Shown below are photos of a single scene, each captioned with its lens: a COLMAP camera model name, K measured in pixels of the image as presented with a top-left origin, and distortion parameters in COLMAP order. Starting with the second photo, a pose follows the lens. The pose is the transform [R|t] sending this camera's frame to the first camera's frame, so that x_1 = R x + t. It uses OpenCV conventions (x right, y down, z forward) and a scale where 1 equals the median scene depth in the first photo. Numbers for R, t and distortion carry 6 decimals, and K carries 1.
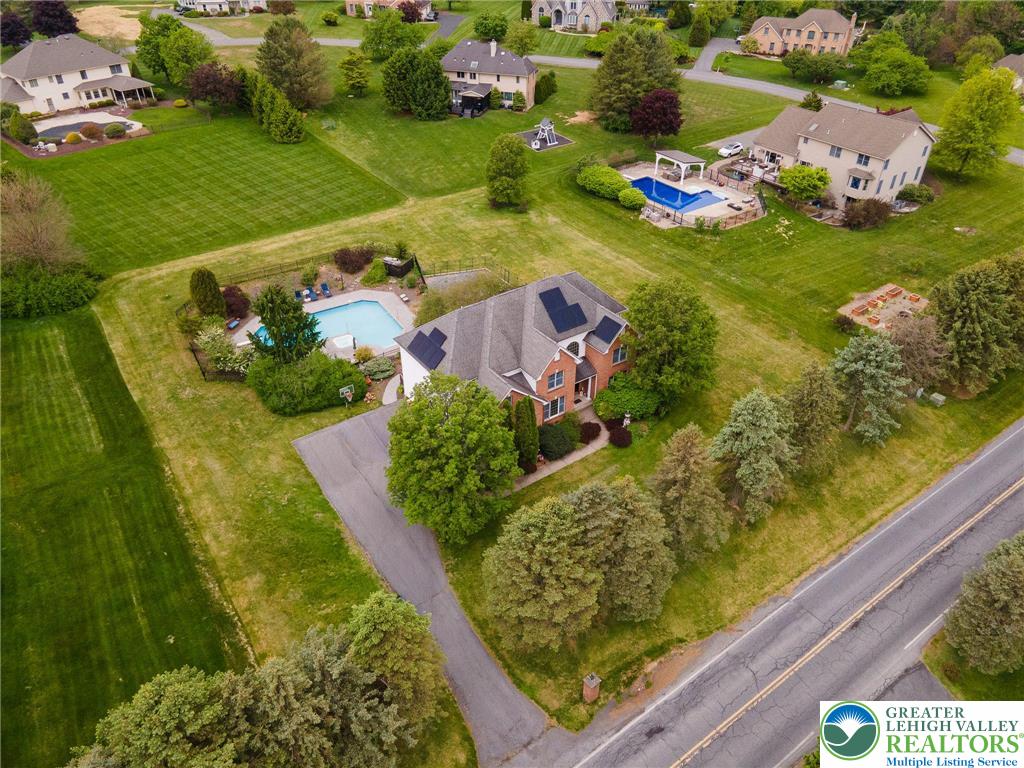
lens RADIAL K [[739.4, 0, 512.0], [0, 739.4, 384.0], [0, 0, 1]] dist [0.048355, 0.001468]
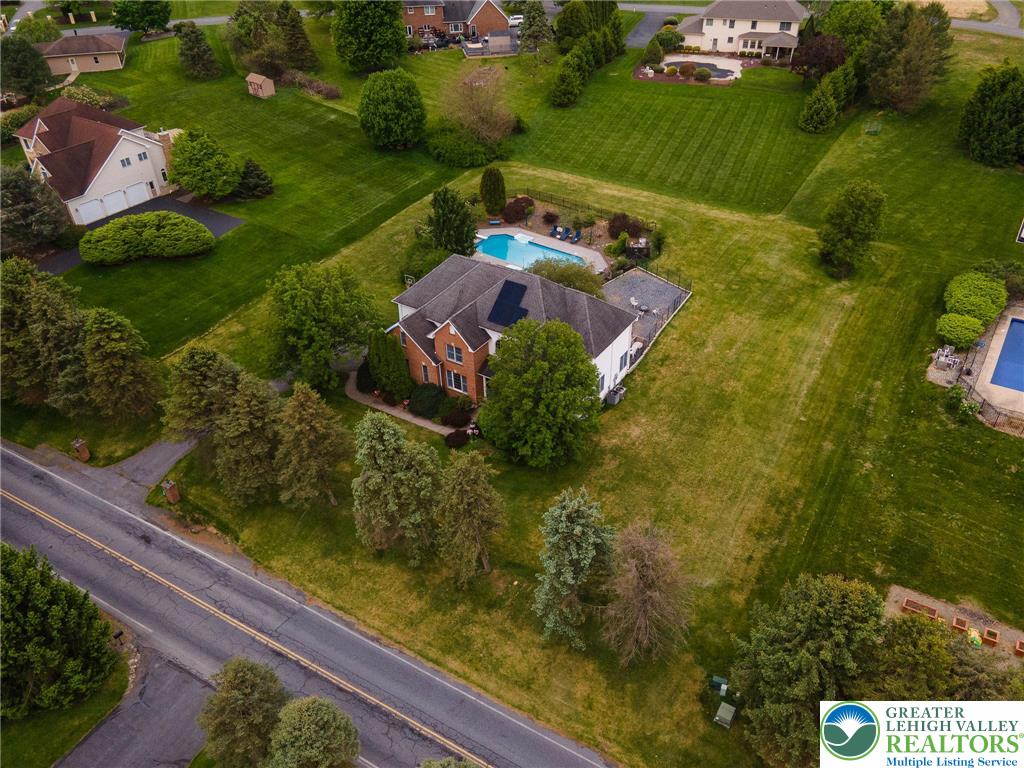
lens RADIAL K [[788.6, 0, 547.7], [0, 788.6, 428.2], [0, 0, 1]] dist [0.036306, 0.001568]
pose [[0.398379, 0.568793, -0.719562, 0.712299], [-0.530968, 0.782700, 0.324736, -0.259315], [0.747909, 0.252696, 0.613822, 0.339362]]
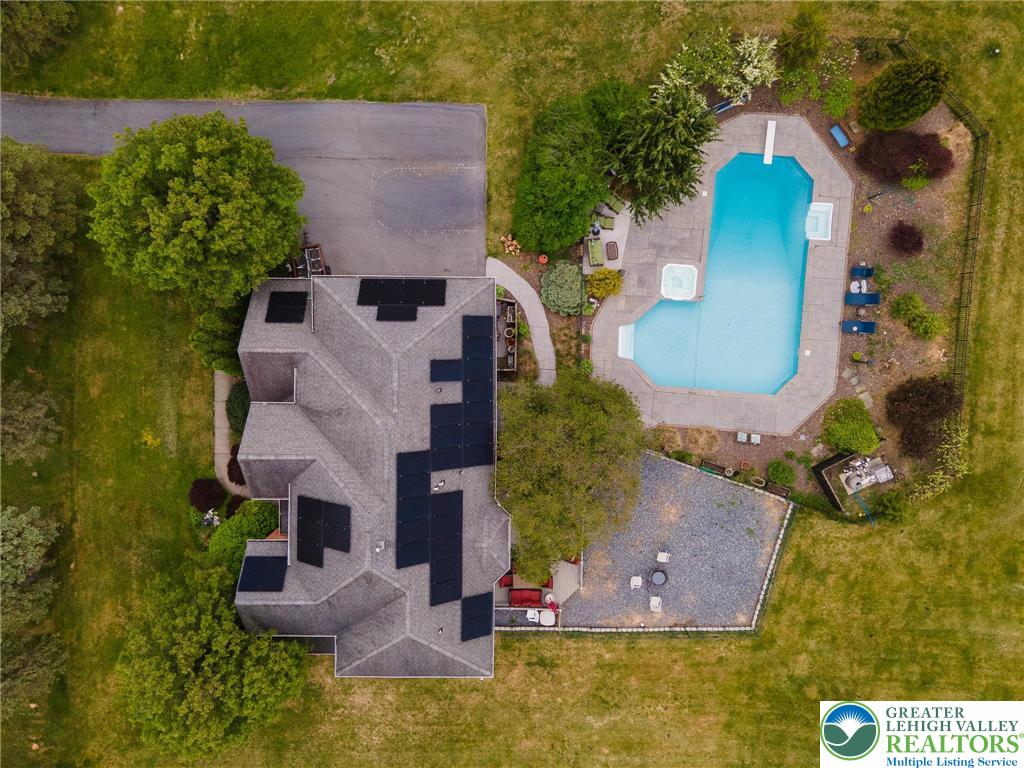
lens RADIAL K [[779.4, 0, 493.0], [0, 779.4, 368.0], [0, 0, 1]] dist [0.004775, 0.078426]
pose [[-0.583690, 0.811713, 0.020688, -0.090544], [-0.473302, -0.360826, 0.803611, -0.451719], [0.659766, 0.459268, 0.594796, 0.524444]]
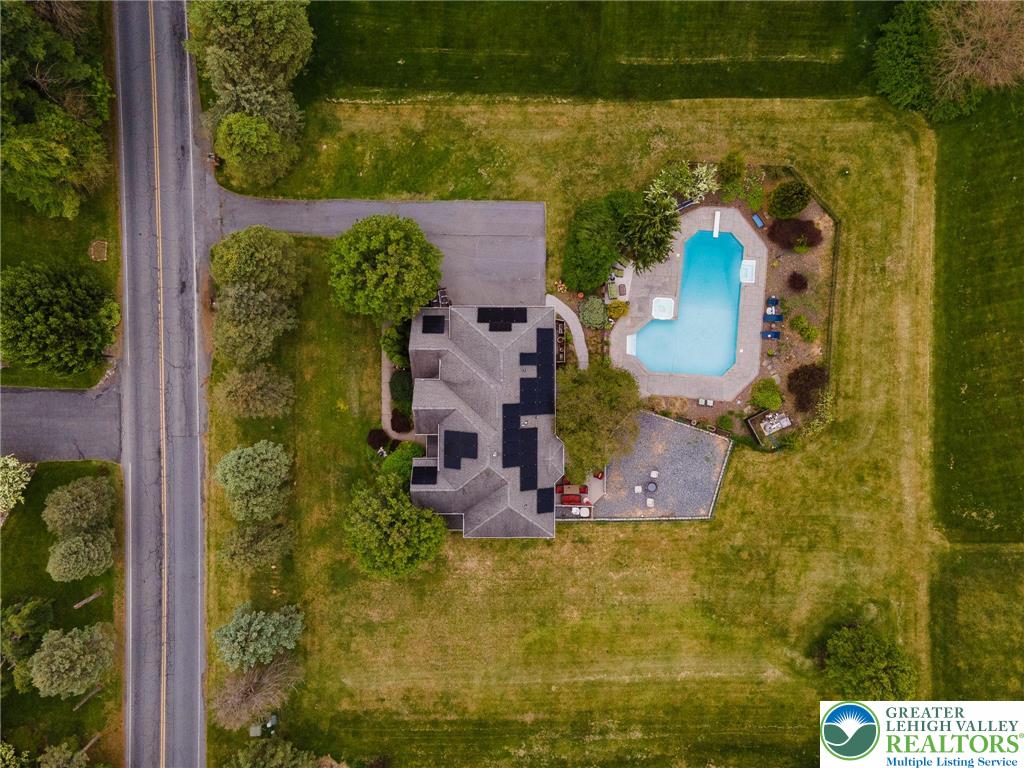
lens RADIAL K [[760.2, 0, 515.9], [0, 760.2, 381.2], [0, 0, 1]] dist [0.042299, 0.006486]
pose [[-0.579086, 0.815204, 0.010091, -0.045624], [-0.473567, -0.346425, 0.809768, -0.716209], [0.663622, 0.464147, 0.586664, 0.315627]]
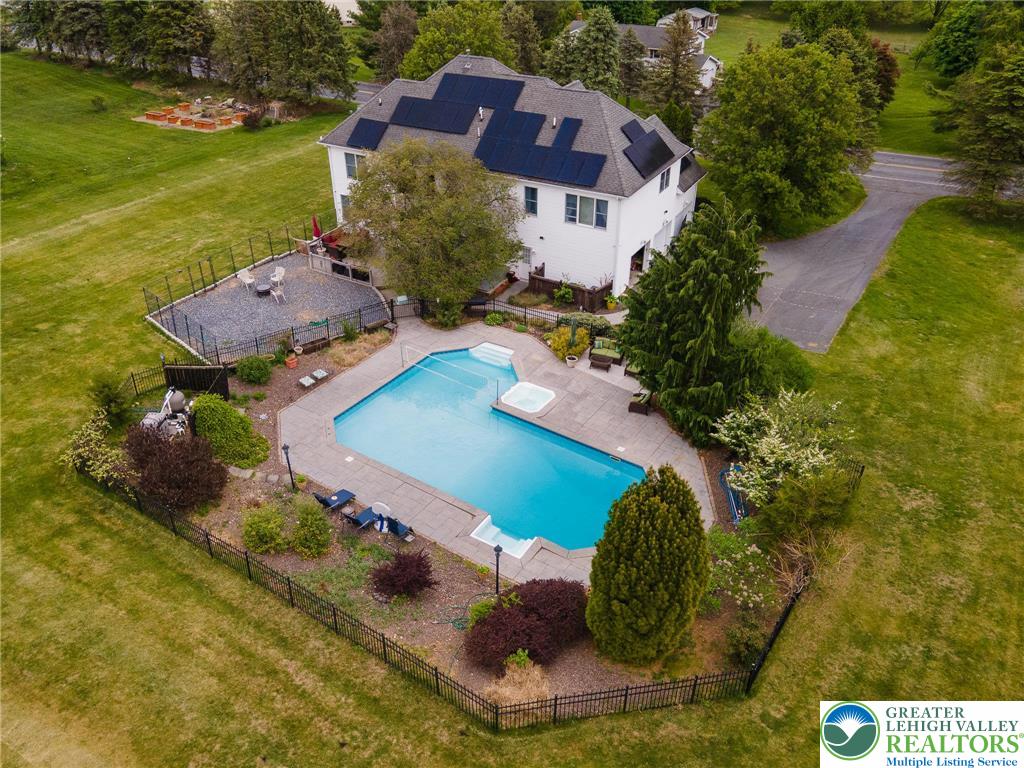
lens RADIAL K [[820.5, 0, 490.2], [0, 820.5, 384.7], [0, 0, 1]] dist [0.002823, 0.002600]
pose [[-0.396206, -0.490882, 0.775922, -0.534707], [0.548199, 0.551448, 0.628794, -0.343279], [-0.736545, 0.674492, 0.050614, 0.897757]]
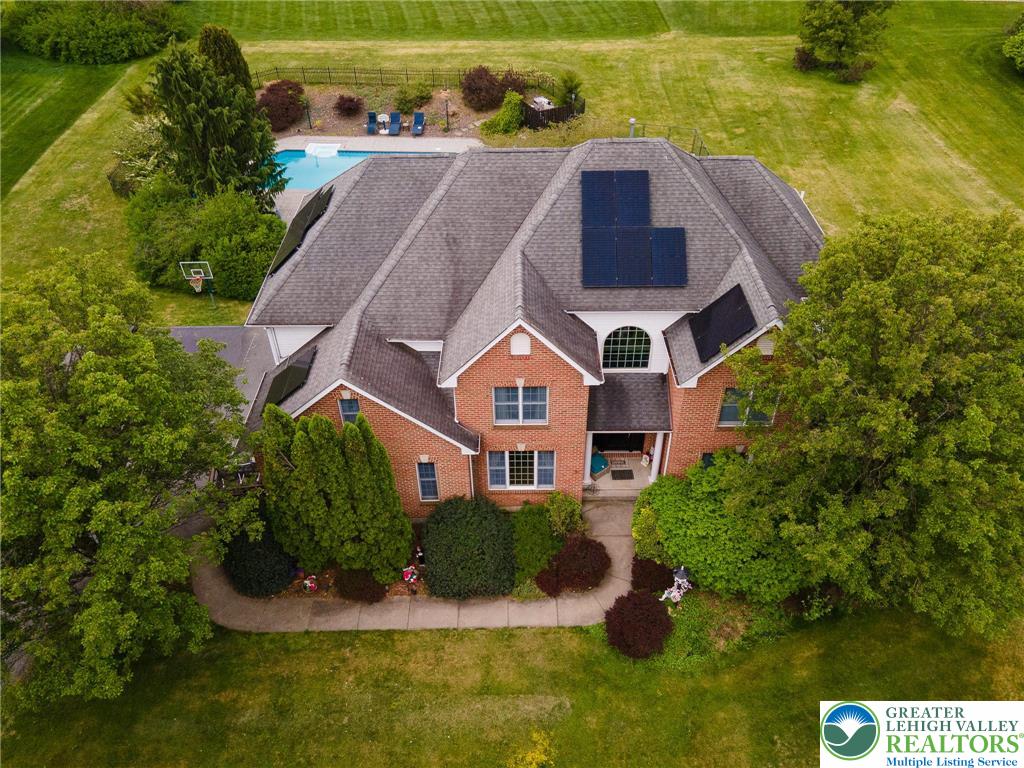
lens RADIAL K [[760.2, 0, 515.9], [0, 760.2, 381.2], [0, 0, 1]] dist [0.042299, 0.006486]
pose [[0.818840, 0.360586, -0.446631, 0.166946], [-0.323218, 0.932635, 0.160382, -0.057144], [0.474375, 0.013032, 0.880226, 0.495723]]
